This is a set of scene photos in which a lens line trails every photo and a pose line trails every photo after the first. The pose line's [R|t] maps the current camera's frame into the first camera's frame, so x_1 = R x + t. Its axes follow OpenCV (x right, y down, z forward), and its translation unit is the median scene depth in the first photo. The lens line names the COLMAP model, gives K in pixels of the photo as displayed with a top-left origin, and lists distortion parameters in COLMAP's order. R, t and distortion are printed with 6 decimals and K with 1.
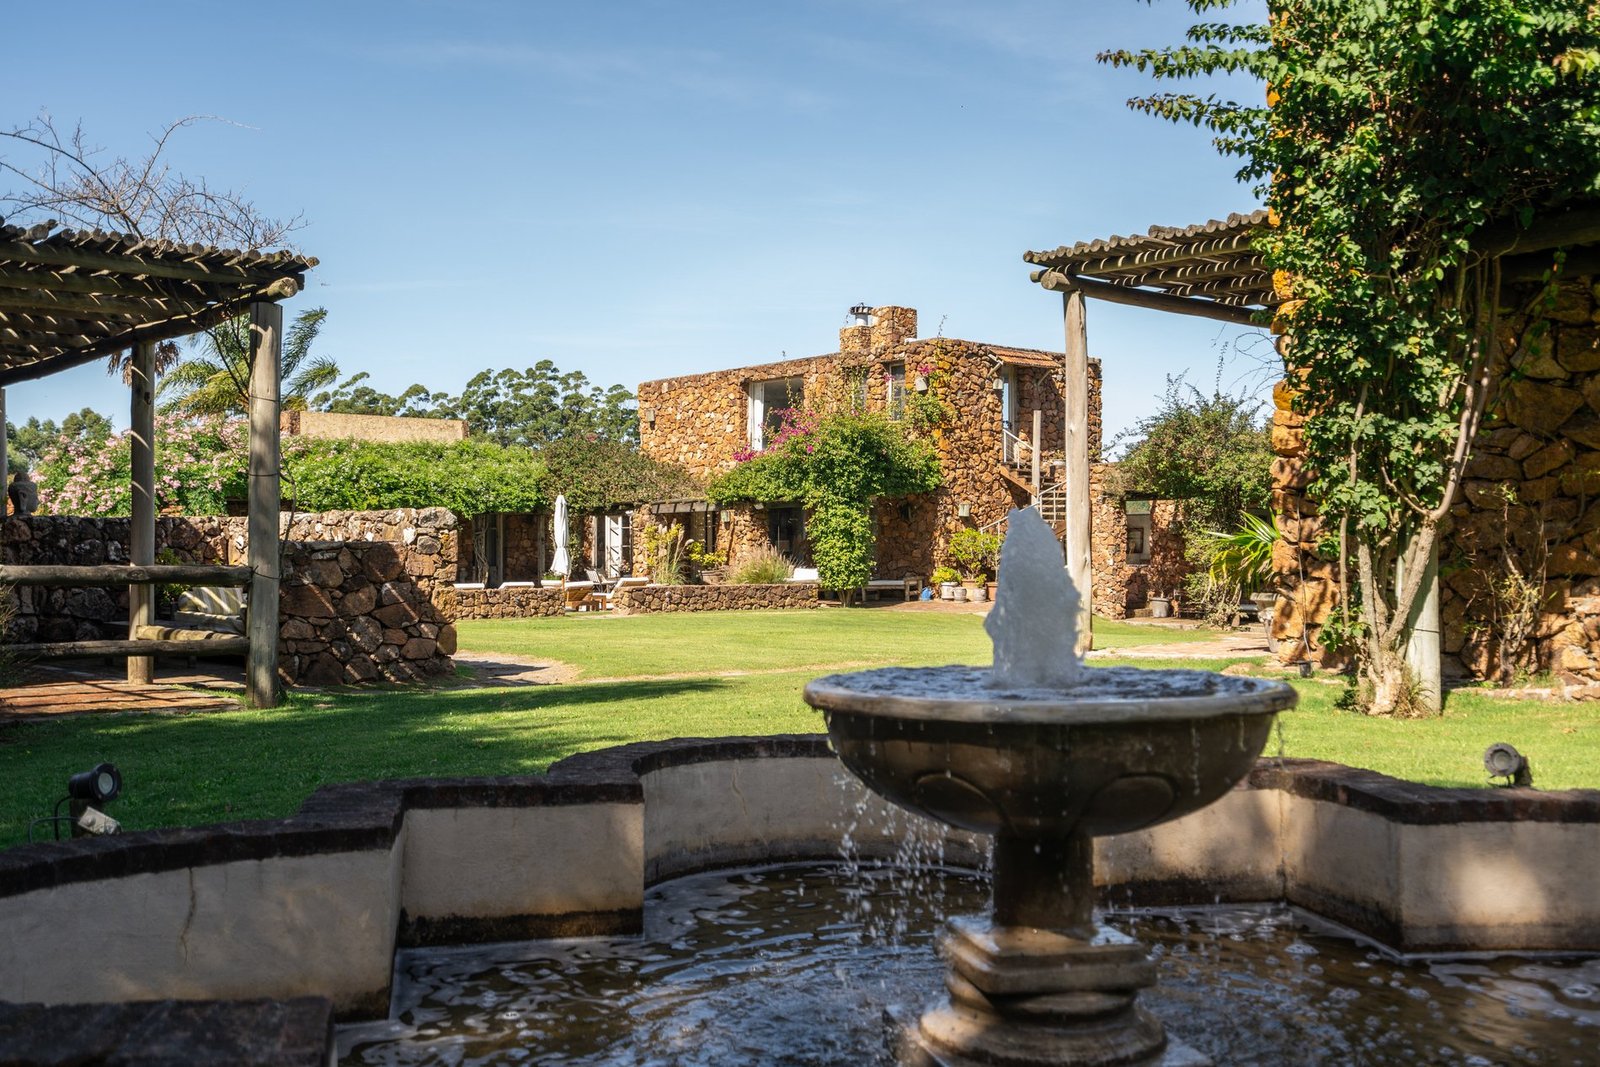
lens RADIAL K [[1544.1, 0, 803.2], [0, 1544.1, 531.2], [0, 0, 1]] dist [0.017558, 0.000000]
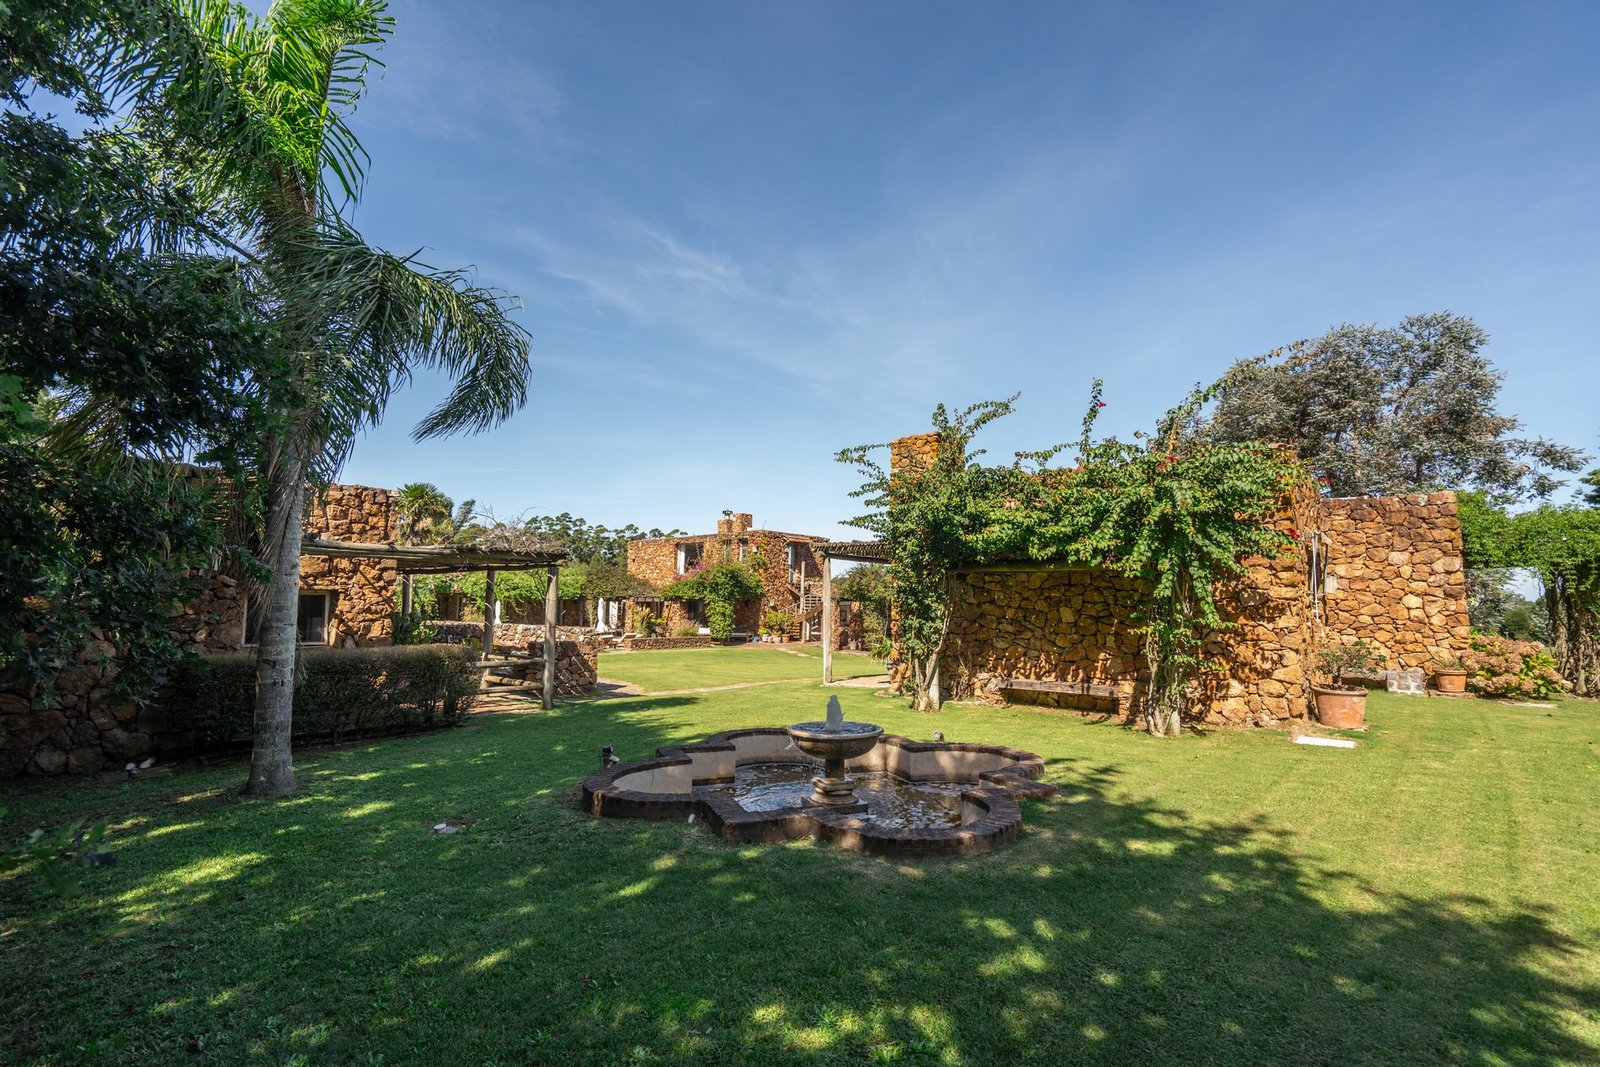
lens RADIAL K [[718.5, 0, 796.9], [0, 718.5, 538.4], [0, 0, 1]] dist [-0.001032, 0.000240]
pose [[0.988716, 0.025126, 0.147681, -0.024656], [-0.013002, 0.996507, -0.082492, -0.024189], [-0.149238, 0.079641, 0.985589, -0.100136]]
